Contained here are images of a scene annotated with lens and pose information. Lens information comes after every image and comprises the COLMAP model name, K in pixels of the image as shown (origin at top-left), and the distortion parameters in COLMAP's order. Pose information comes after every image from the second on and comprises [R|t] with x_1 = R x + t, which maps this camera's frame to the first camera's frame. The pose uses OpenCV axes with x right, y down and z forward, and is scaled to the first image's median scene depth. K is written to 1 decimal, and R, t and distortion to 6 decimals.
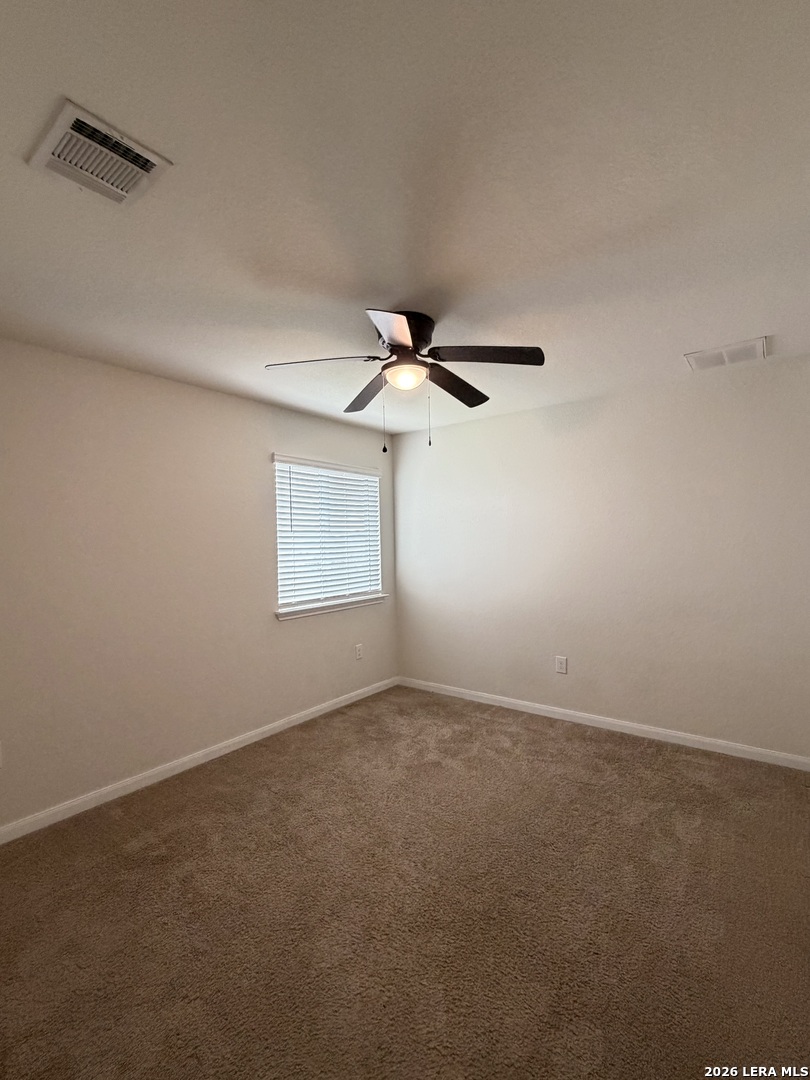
lens RADIAL K [[482.1, 0, 405.0], [0, 482.1, 540.0], [0, 0, 1]] dist [0.001311, -0.000301]
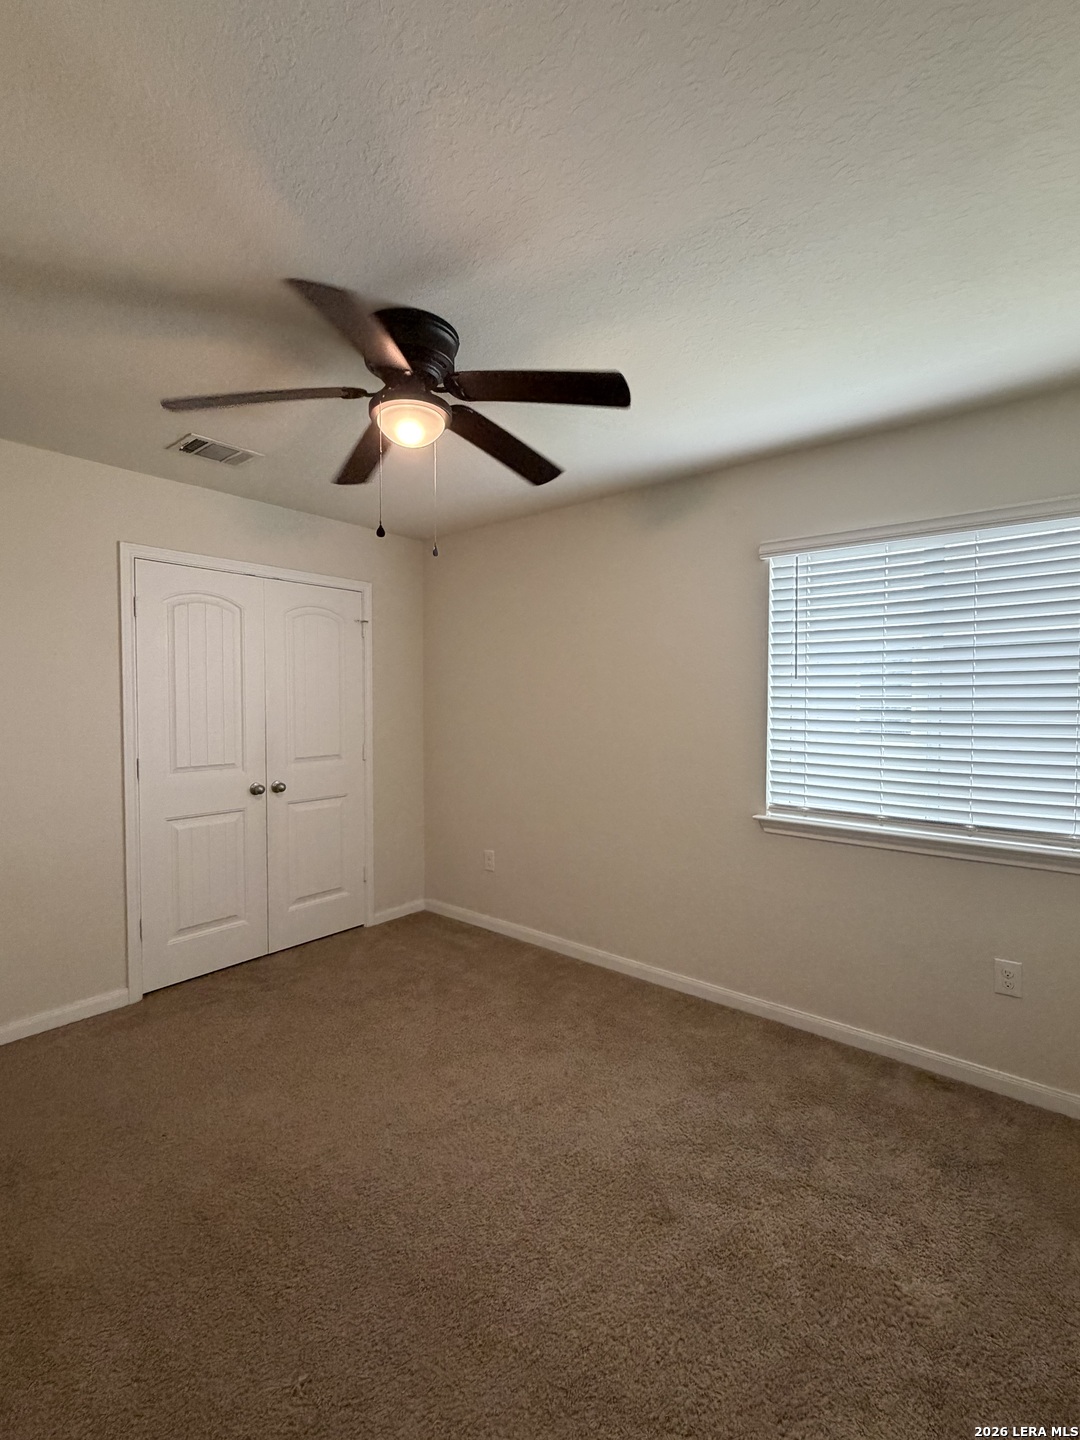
lens RADIAL K [[642.8, 0, 540.0], [0, 642.8, 720.0], [0, 0, 1]] dist [0.001311, -0.000301]
pose [[-0.039431, 0.055945, -0.997655, 0.614288], [-0.001409, 0.998427, 0.056044, -0.012323], [0.999221, 0.003616, -0.039290, 0.898546]]
